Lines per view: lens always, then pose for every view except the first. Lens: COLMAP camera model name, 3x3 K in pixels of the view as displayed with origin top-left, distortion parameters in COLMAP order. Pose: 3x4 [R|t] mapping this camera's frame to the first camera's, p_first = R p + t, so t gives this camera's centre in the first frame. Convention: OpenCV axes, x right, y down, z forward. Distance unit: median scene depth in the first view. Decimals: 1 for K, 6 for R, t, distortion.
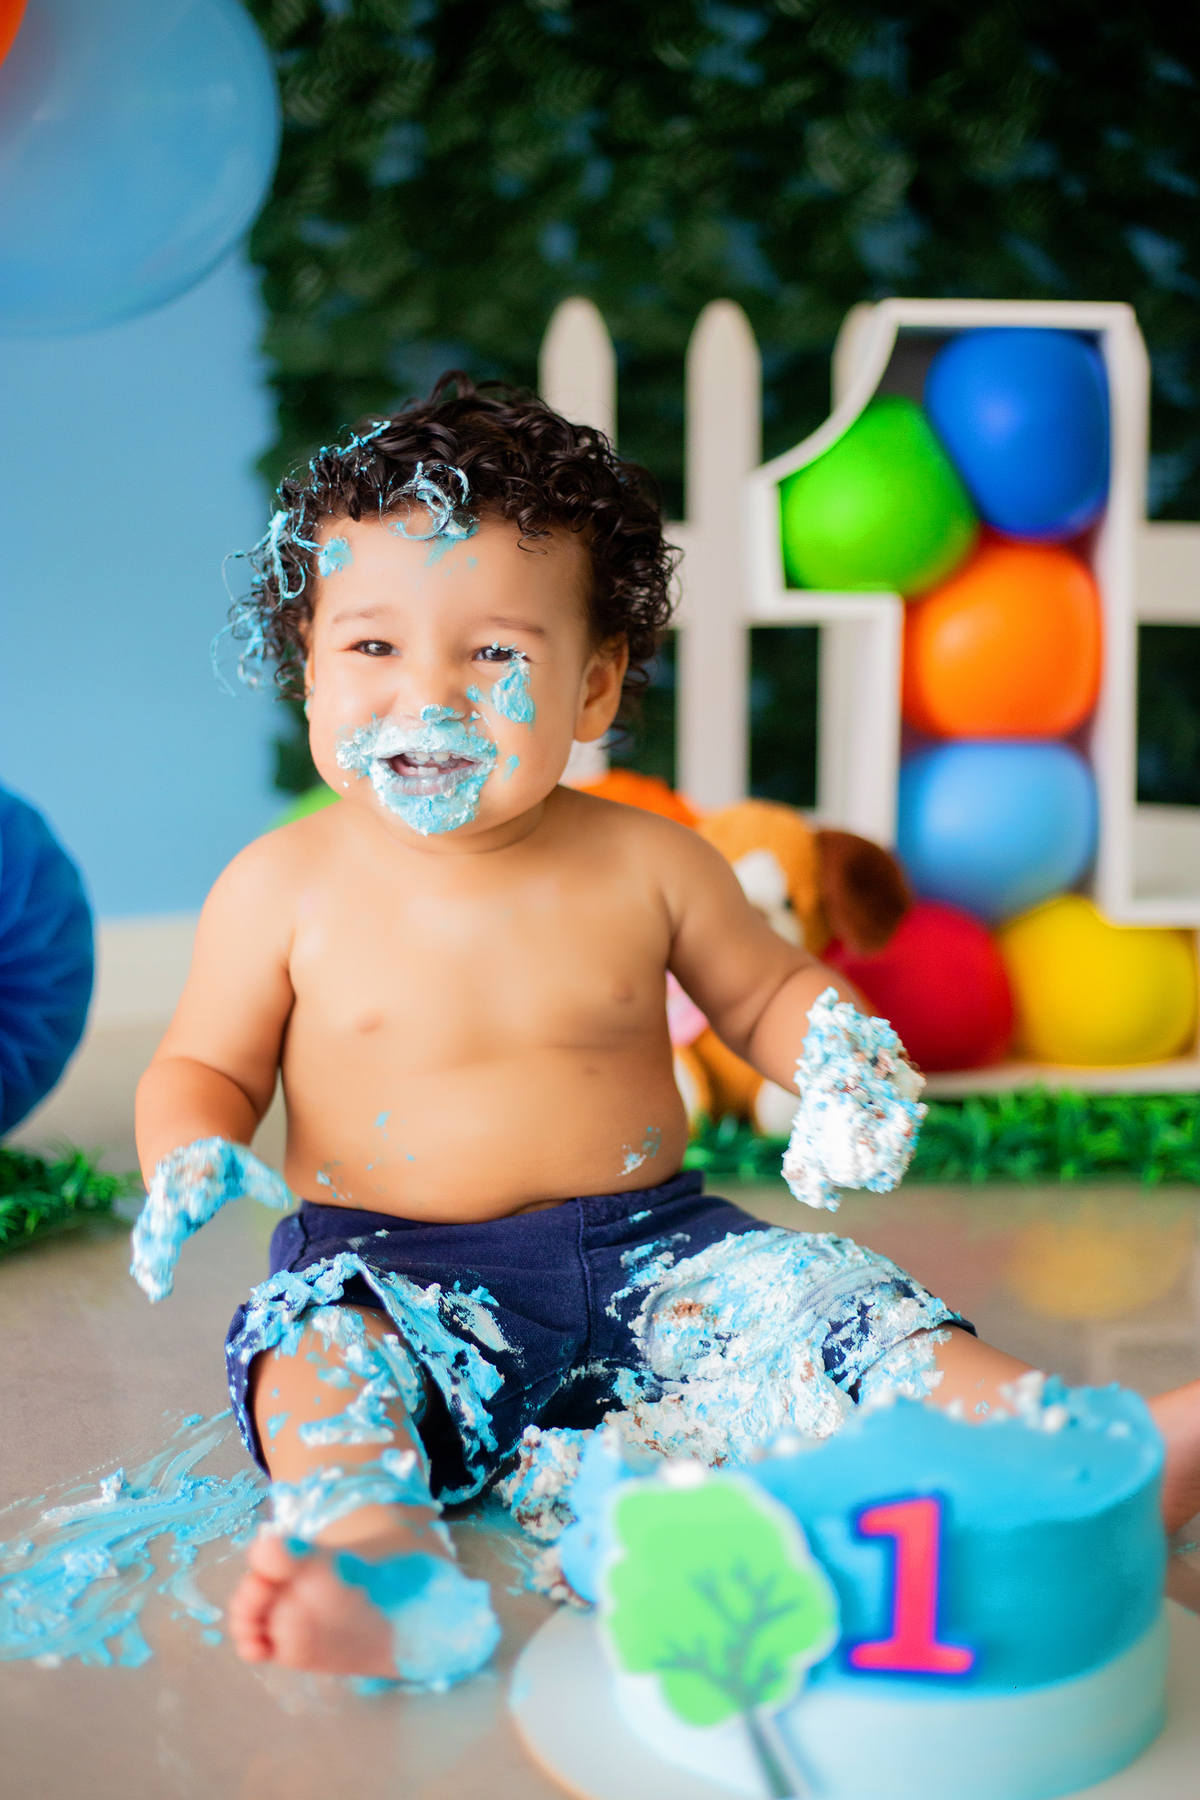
lens RADIAL K [[2601.1, 0, 600.0], [0, 2601.1, 900.0], [0, 0, 1]] dist [-0.045342, -0.635048]
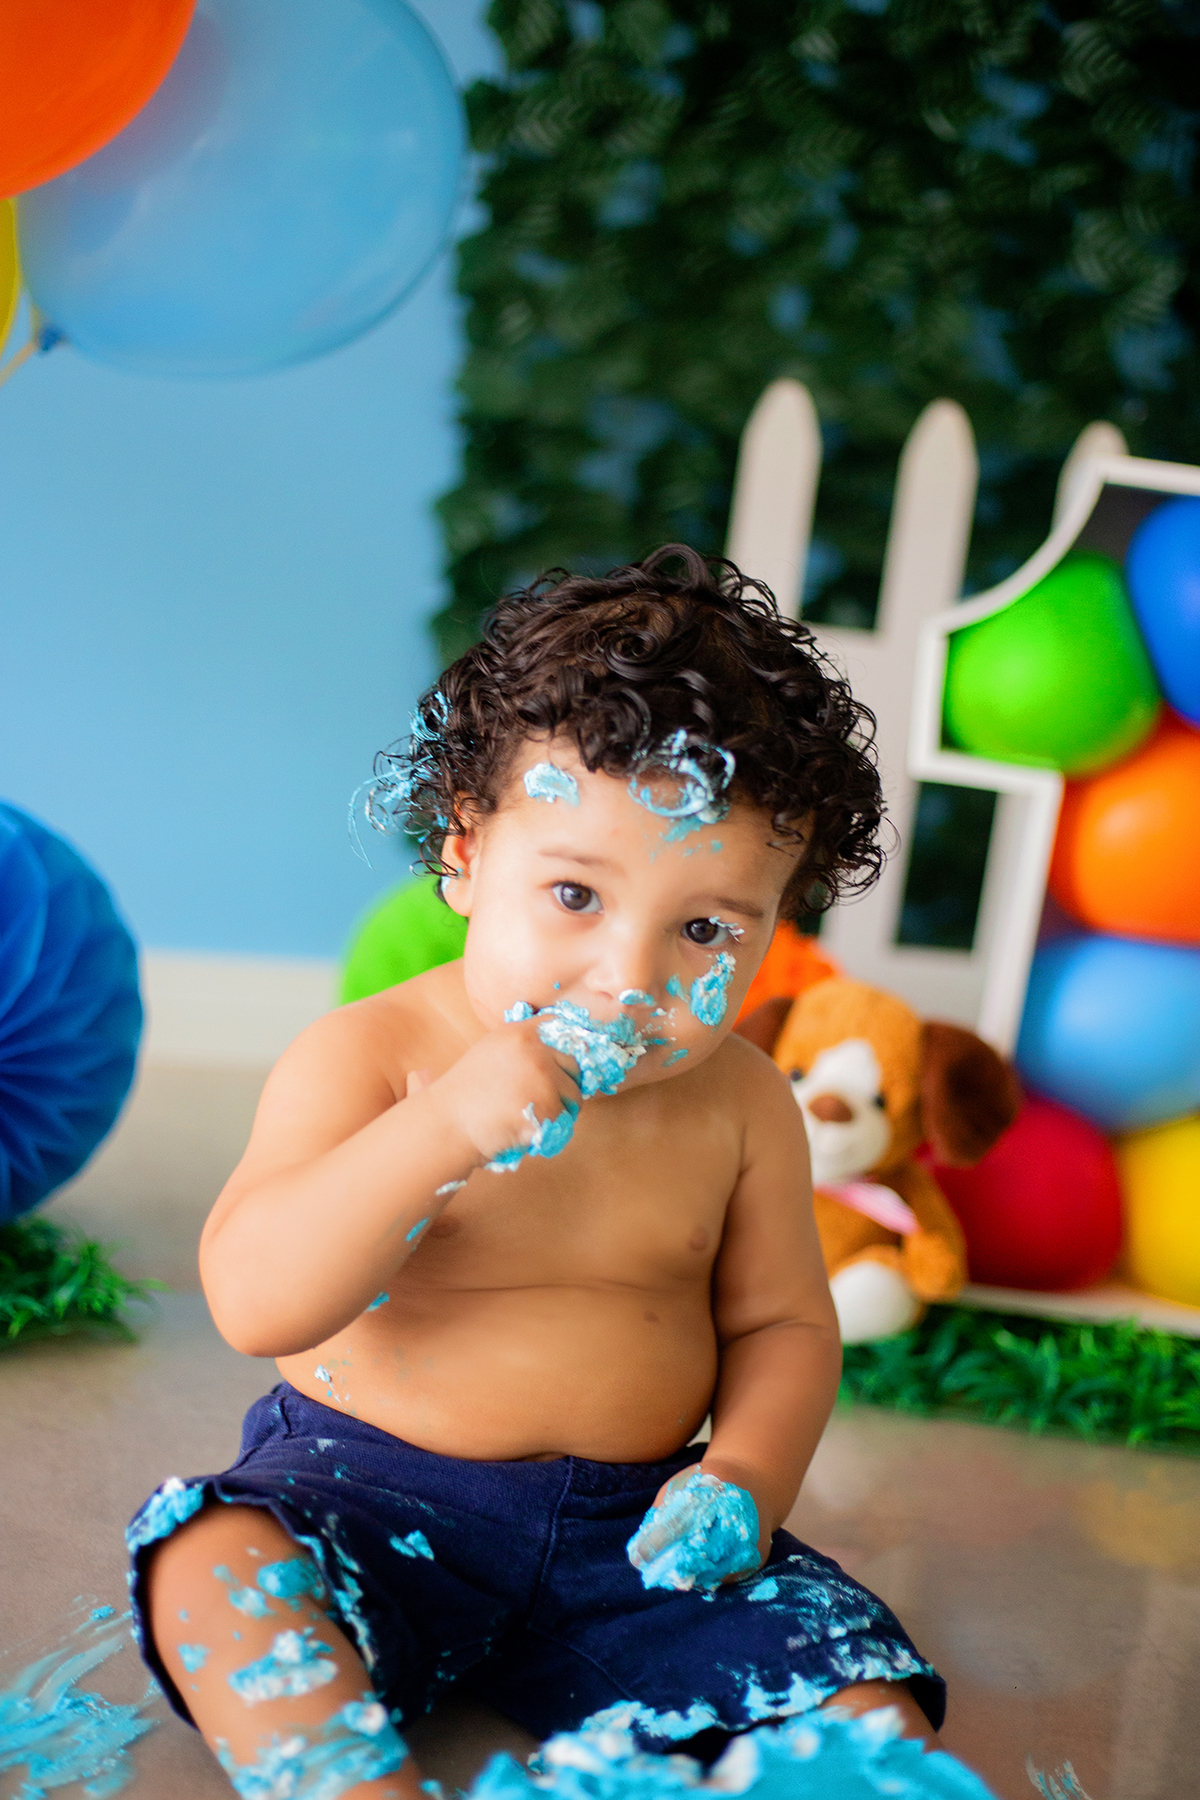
lens RADIAL K [[2601.1, 0, 600.0], [0, 2601.1, 900.0], [0, 0, 1]] dist [-0.045342, -0.635048]
pose [[0.983655, 0.151902, -0.096688, 0.049687], [-0.149416, 0.988240, 0.032495, -0.078431], [0.100487, -0.017517, 0.994784, 0.070258]]
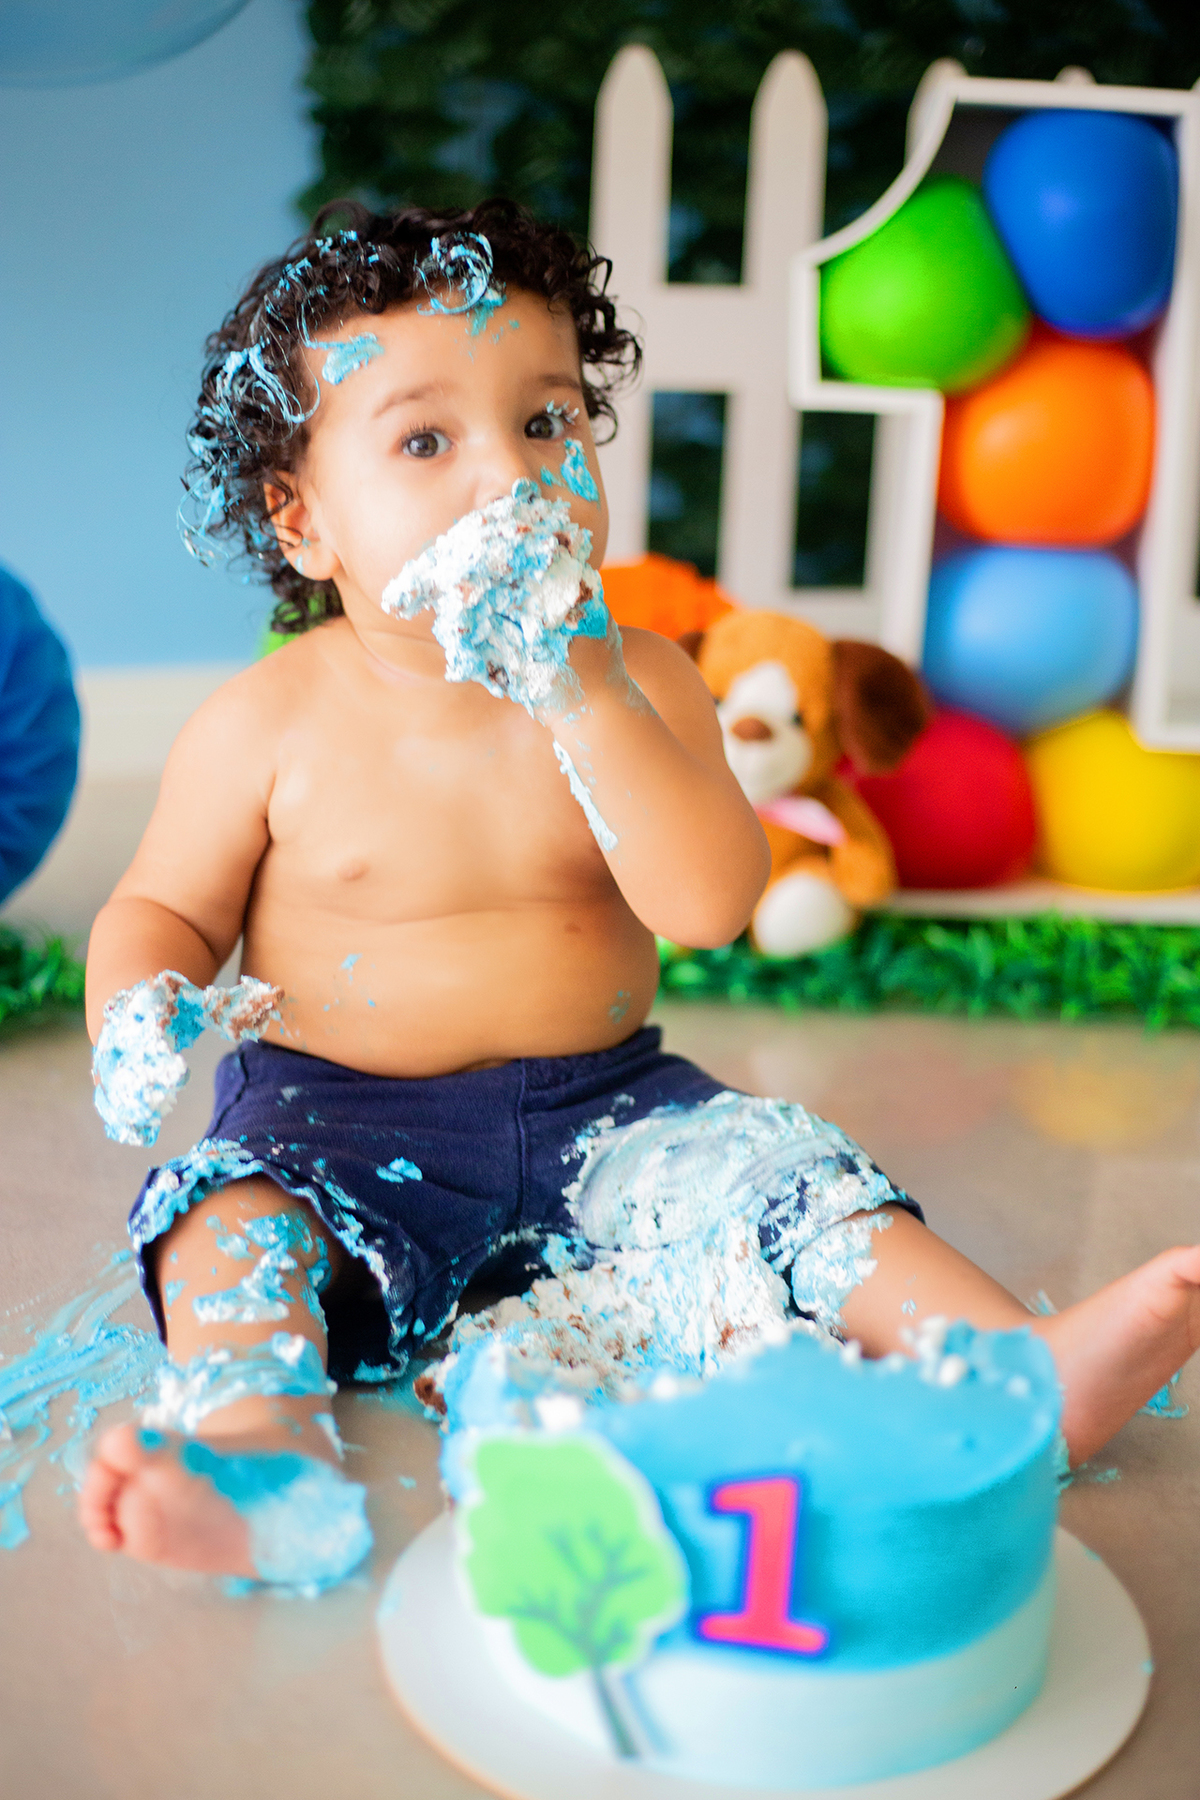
lens RADIAL K [[2601.1, 0, 600.0], [0, 2601.1, 900.0], [0, 0, 1]] dist [-0.045342, -0.635048]
pose [[0.997537, 0.054770, -0.043811, 0.042471], [-0.048703, 0.990416, 0.129245, -0.049403], [0.050470, -0.126794, 0.990644, 0.033255]]
